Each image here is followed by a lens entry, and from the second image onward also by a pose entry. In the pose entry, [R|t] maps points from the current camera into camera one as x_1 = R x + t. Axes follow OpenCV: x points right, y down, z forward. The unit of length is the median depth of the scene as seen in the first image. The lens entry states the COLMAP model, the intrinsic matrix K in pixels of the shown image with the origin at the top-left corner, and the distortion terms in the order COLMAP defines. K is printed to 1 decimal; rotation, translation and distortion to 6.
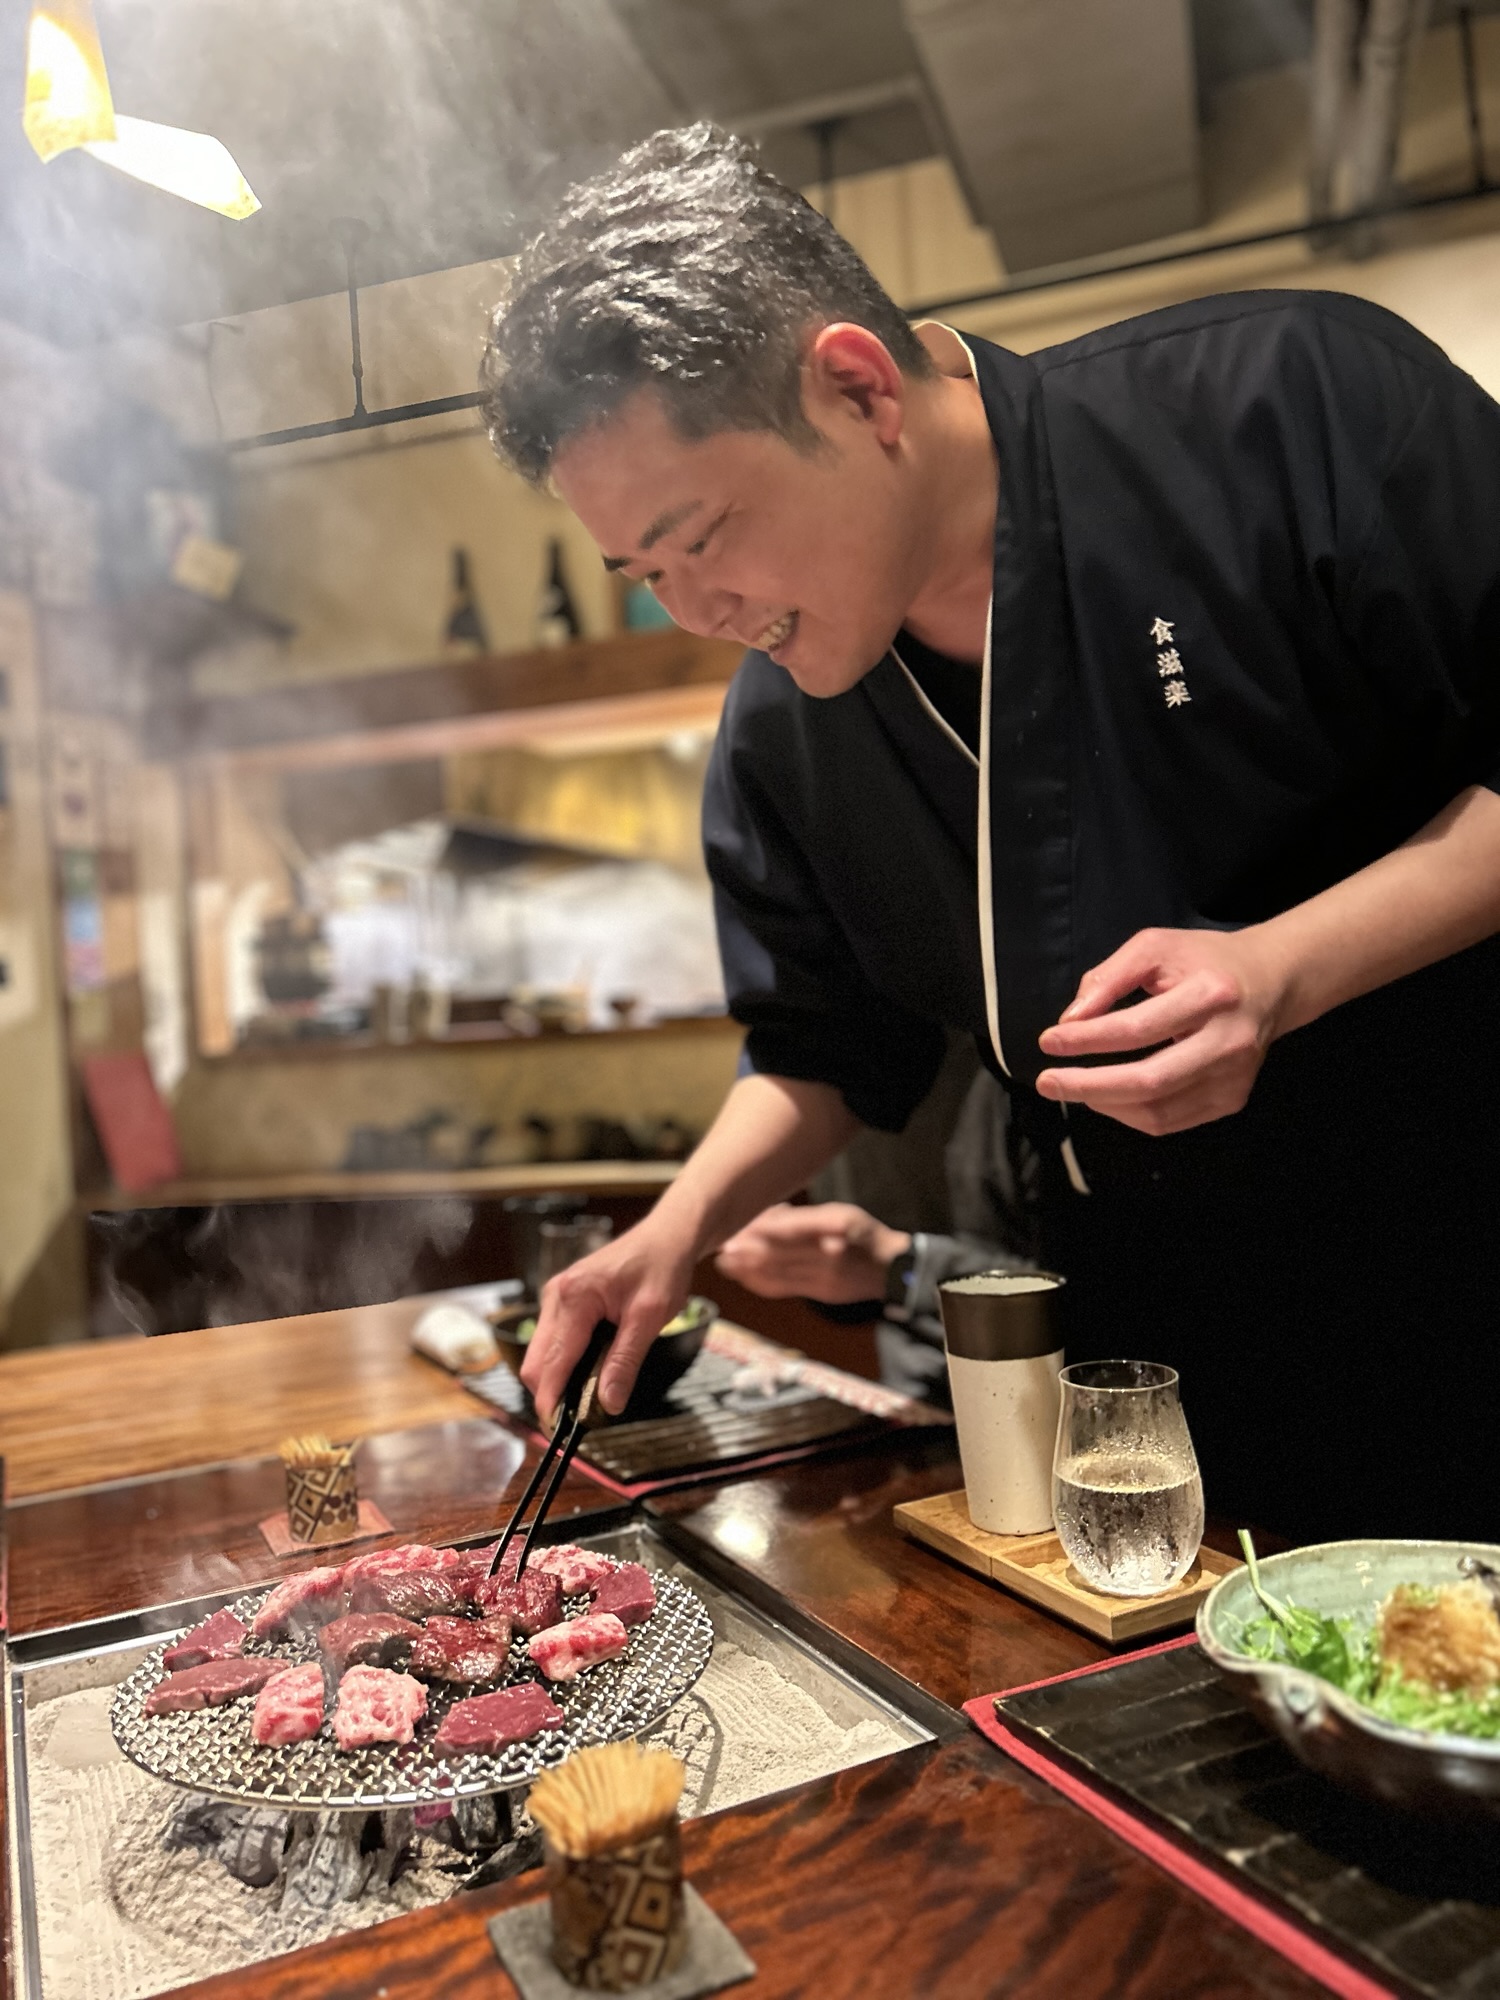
lens RADIAL K [[1528.2, 0, 750.0], [0, 1528.2, 1000.0], [0, 0, 1]] dist [-0.008636, -0.006741]
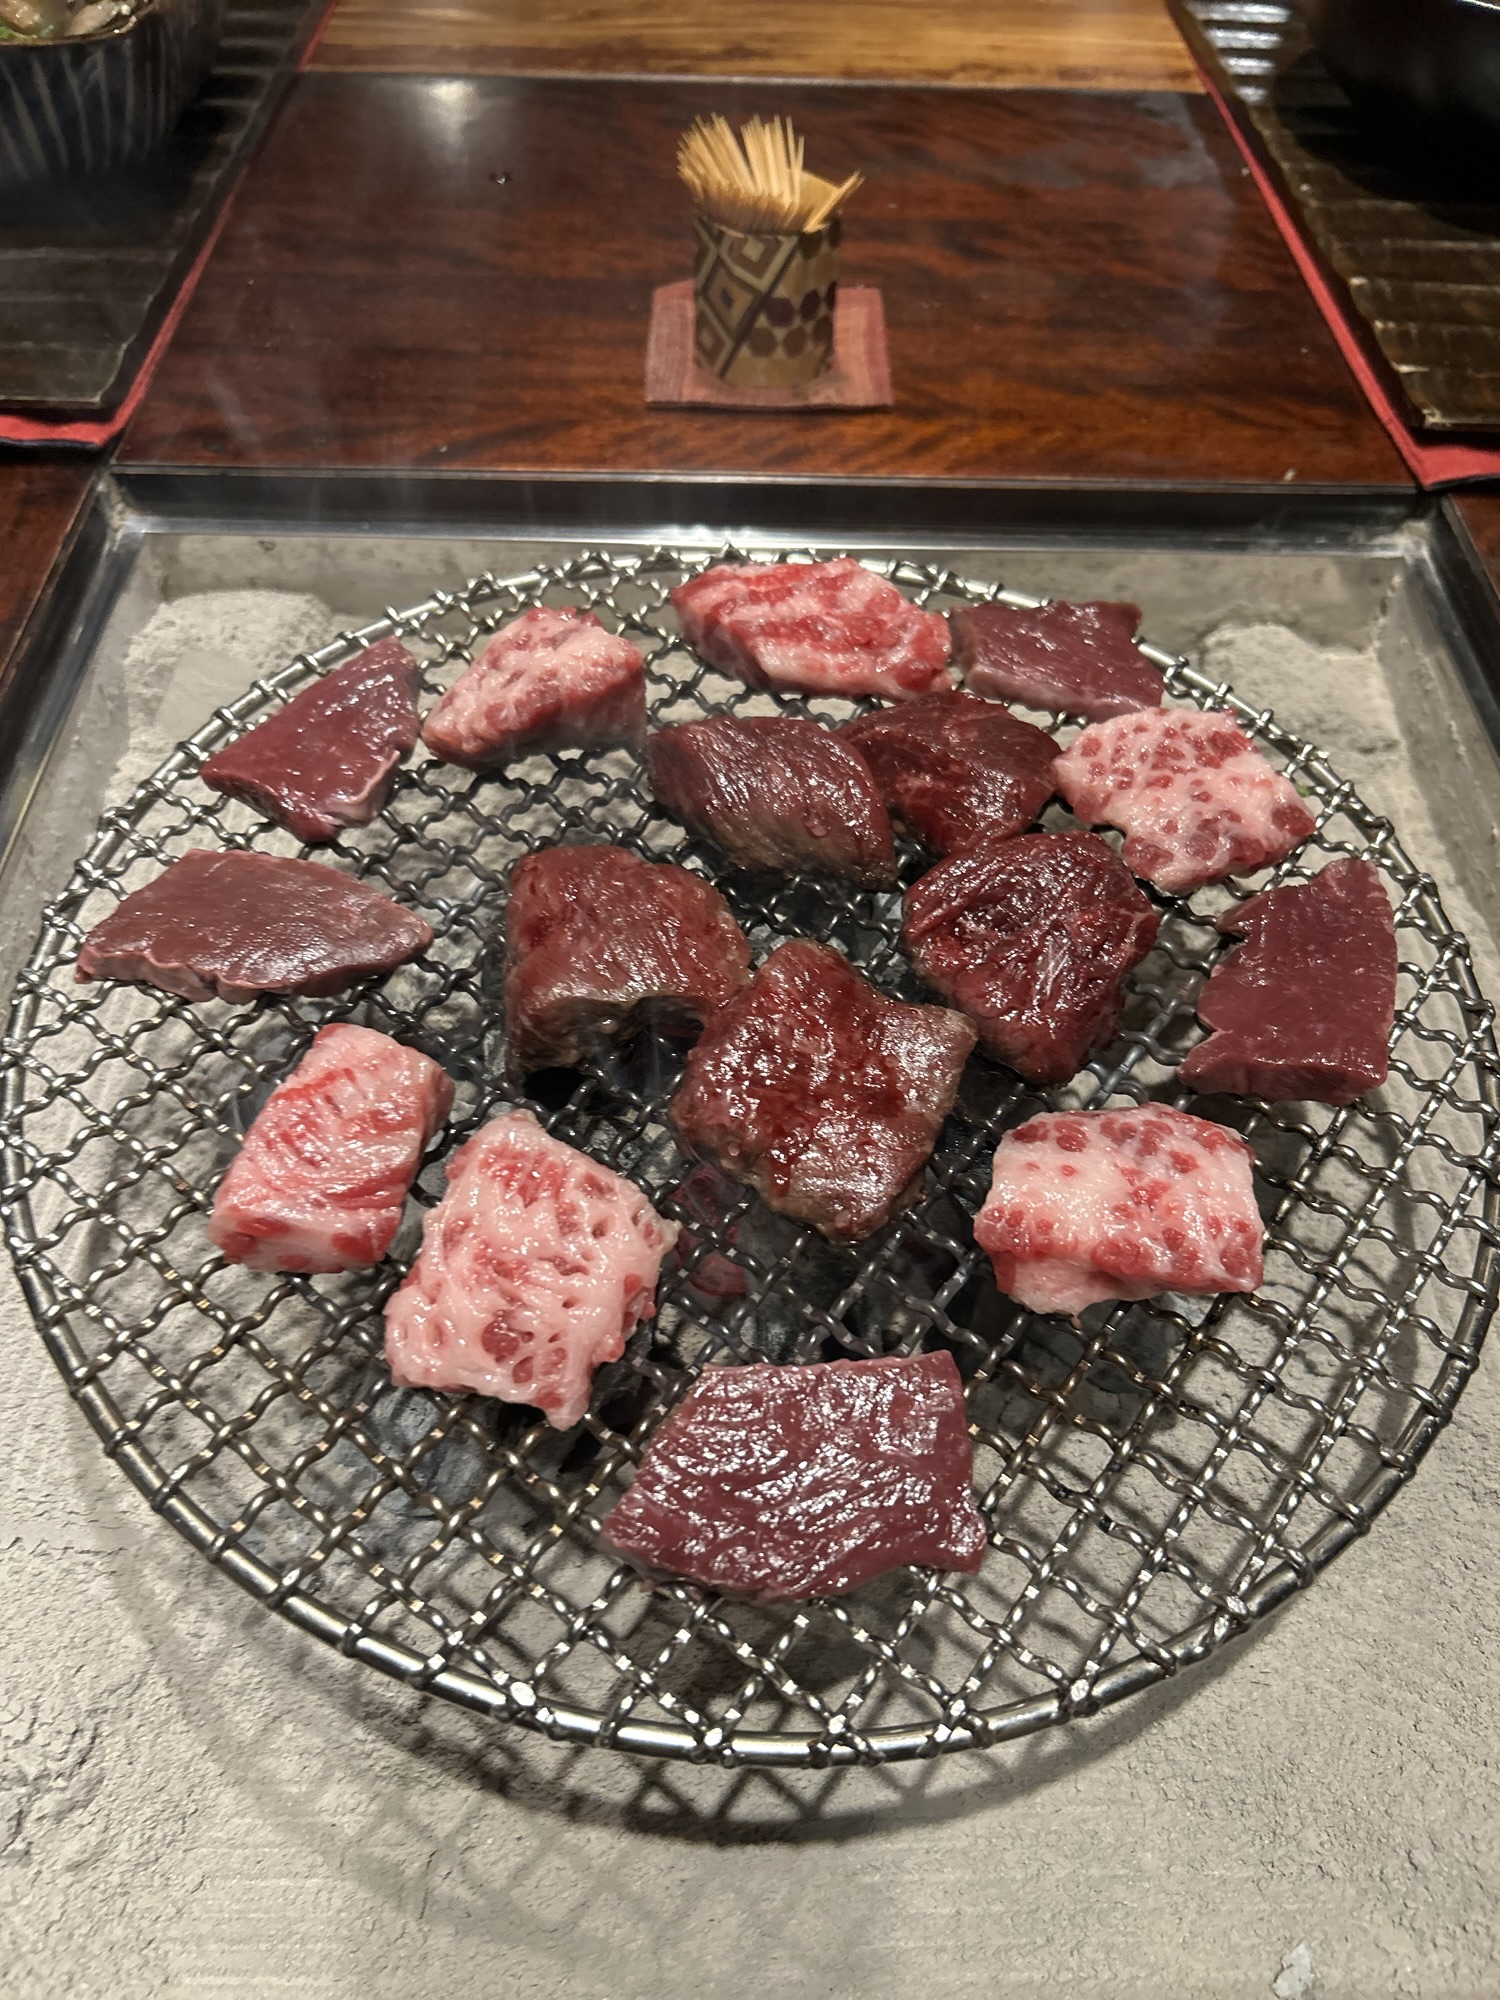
lens RADIAL K [[1528.2, 0, 750.0], [0, 1528.2, 1000.0], [0, 0, 1]] dist [-0.008636, -0.006741]
pose [[0.893695, 0.387214, -0.226660, -0.096321], [-0.063809, 0.609729, 0.790038, 0.093936], [0.444115, -0.691590, 0.569619, 0.593074]]
